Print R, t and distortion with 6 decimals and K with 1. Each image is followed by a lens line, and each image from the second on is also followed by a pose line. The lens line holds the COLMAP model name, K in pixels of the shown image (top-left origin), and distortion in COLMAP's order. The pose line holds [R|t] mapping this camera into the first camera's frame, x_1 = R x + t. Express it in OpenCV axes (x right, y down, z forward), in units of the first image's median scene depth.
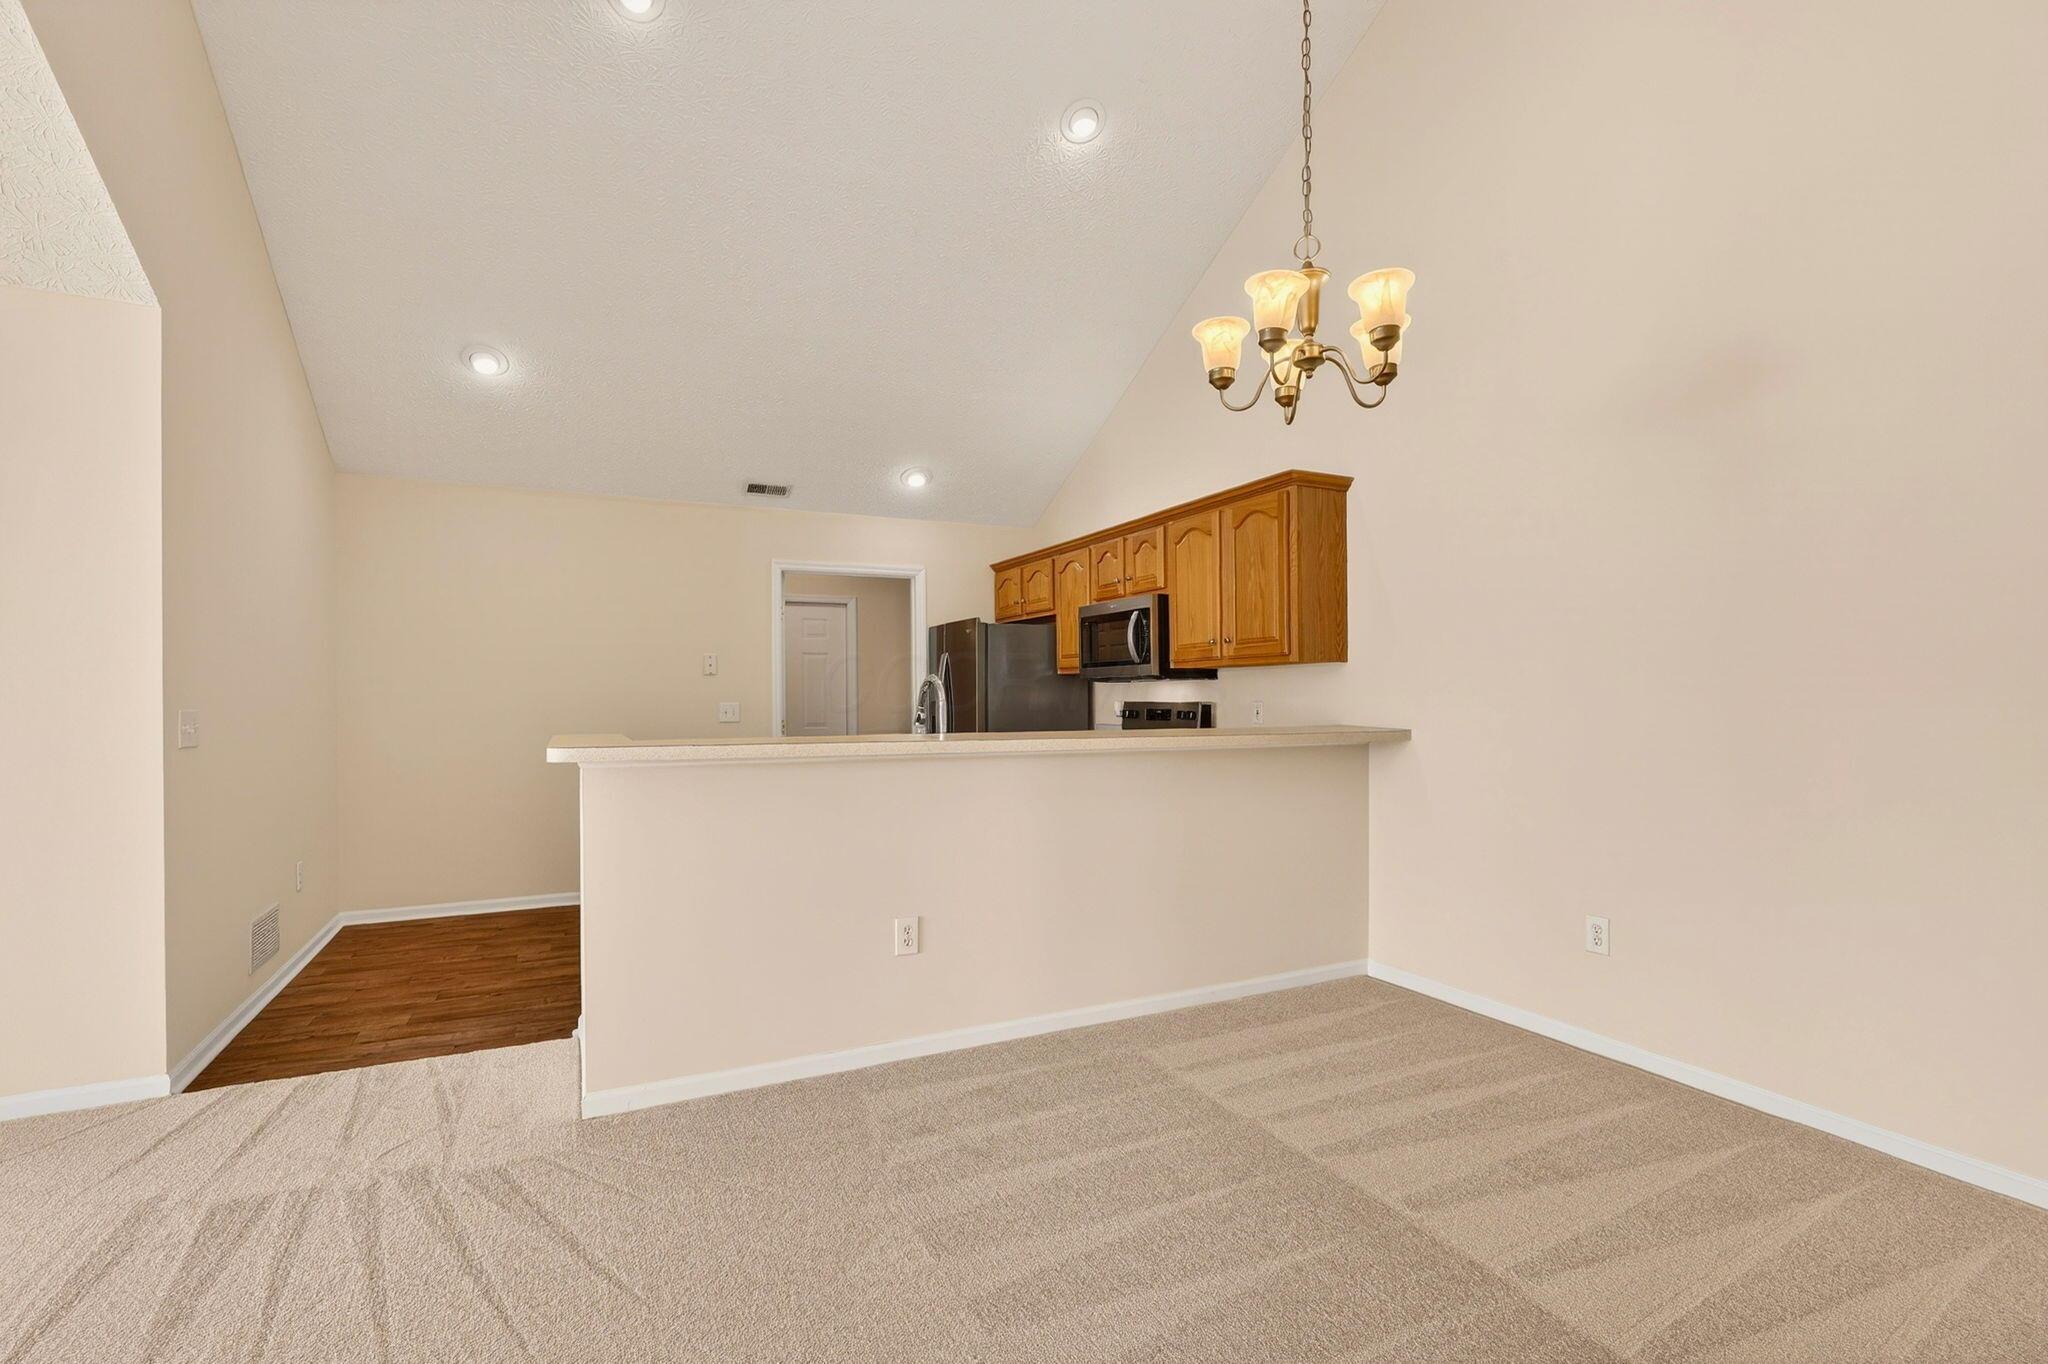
lens RADIAL K [[929.1, 0, 1019.5], [0, 929.1, 707.6], [0, 0, 1]] dist [-0.003007, -0.000080]
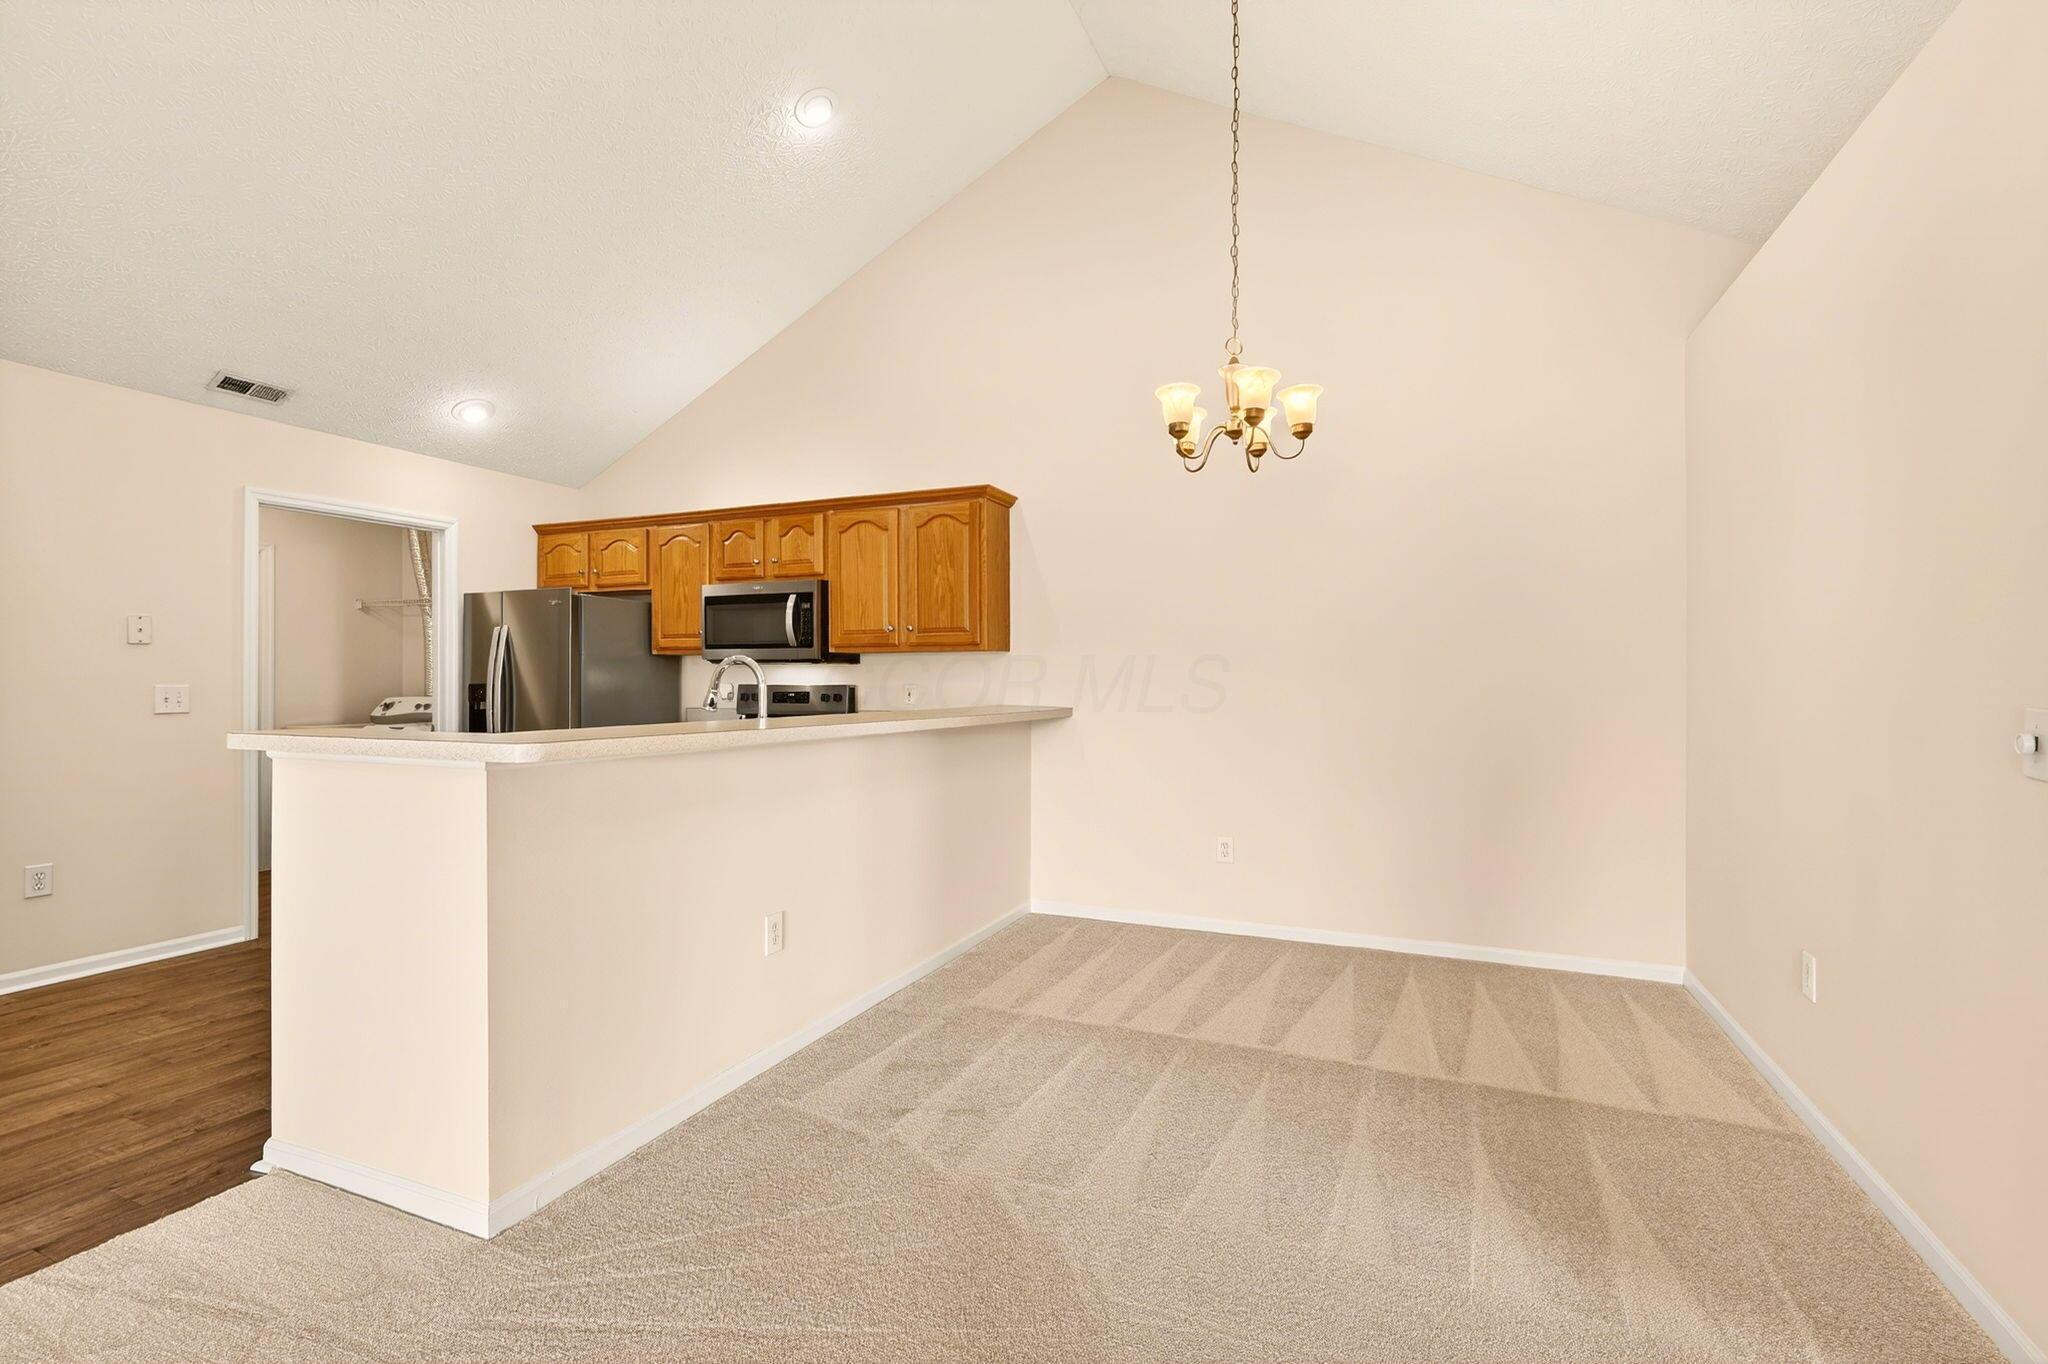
lens RADIAL K [[929.3, 0, 1024.0], [0, 929.3, 682.0], [0, 0, 1]] dist [-0.003019, 0.000840]
pose [[0.756194, 0.004374, 0.654332, -0.376839], [0.002257, 0.999954, -0.009293, 0.000729], [-0.654343, 0.008504, 0.756150, 0.084889]]
